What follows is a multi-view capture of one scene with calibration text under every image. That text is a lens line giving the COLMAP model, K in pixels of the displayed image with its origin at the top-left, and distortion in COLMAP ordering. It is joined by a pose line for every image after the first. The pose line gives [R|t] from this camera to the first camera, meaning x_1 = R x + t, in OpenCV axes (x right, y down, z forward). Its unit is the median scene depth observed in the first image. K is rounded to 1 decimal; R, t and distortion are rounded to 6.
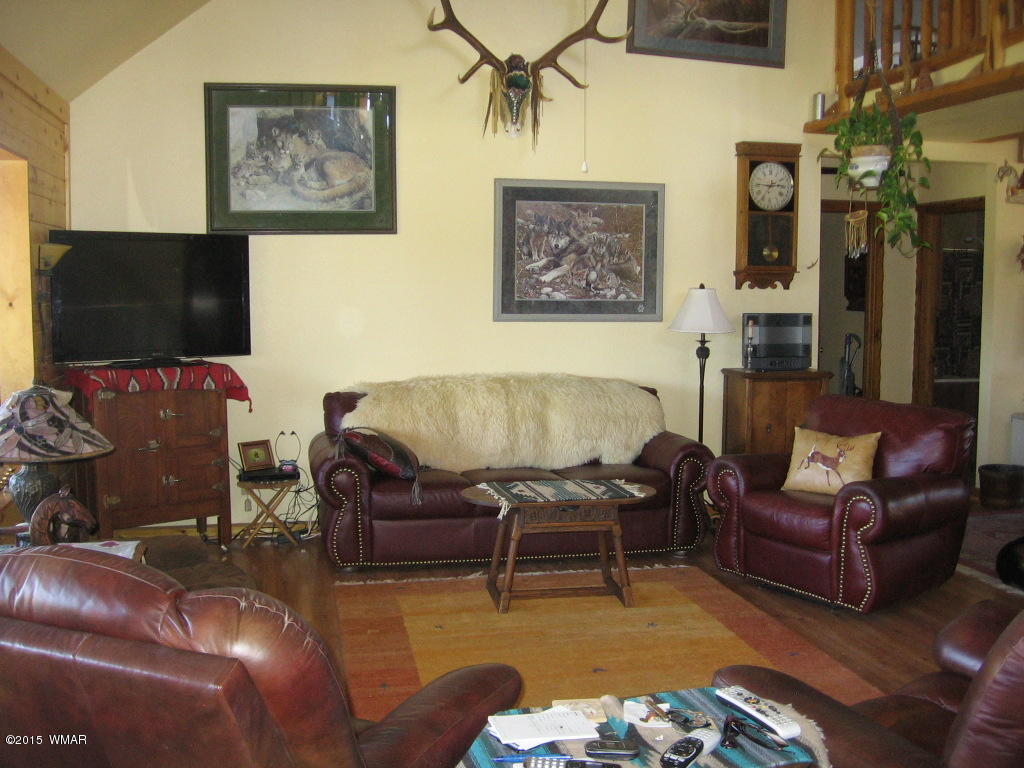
lens RADIAL K [[1086.9, 0, 511.4], [0, 1086.9, 382.9], [0, 0, 1]] dist [-0.110122, 0.000000]
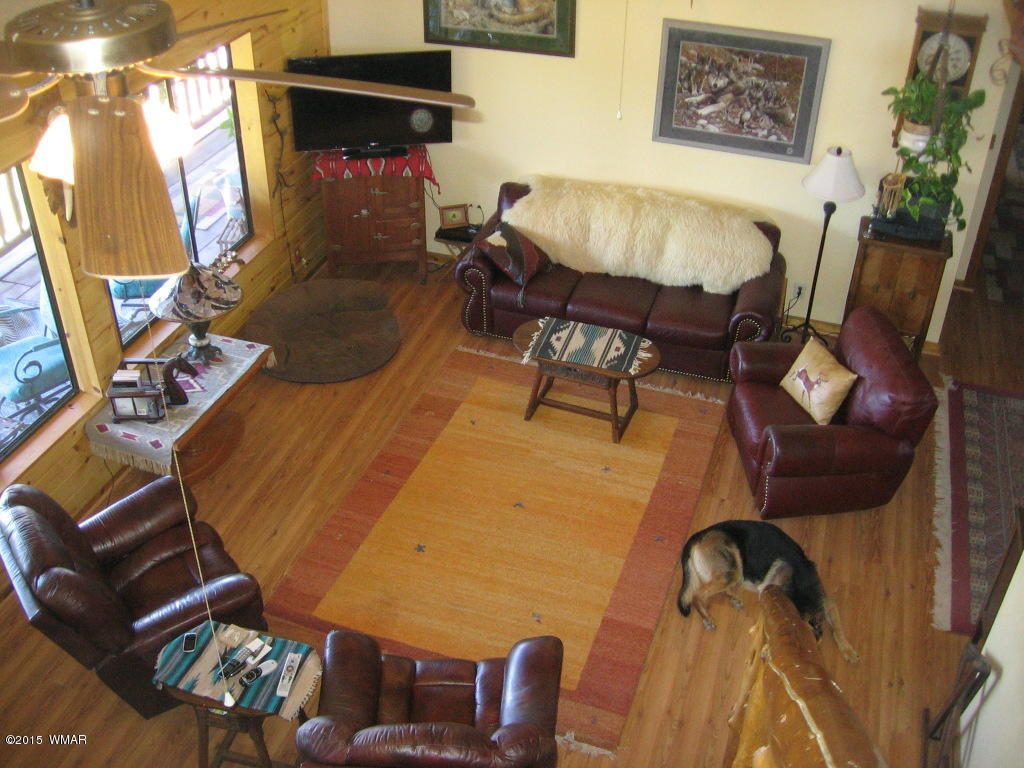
lens RADIAL K [[1086.9, 0, 508.8], [0, 1086.9, 386.0], [0, 0, 1]] dist [-0.110122, 0.000000]
pose [[0.853937, 0.307071, -0.420118, 0.410434], [-0.059571, 0.859712, 0.507294, -0.401340], [0.516955, -0.408170, 0.752432, -0.039713]]
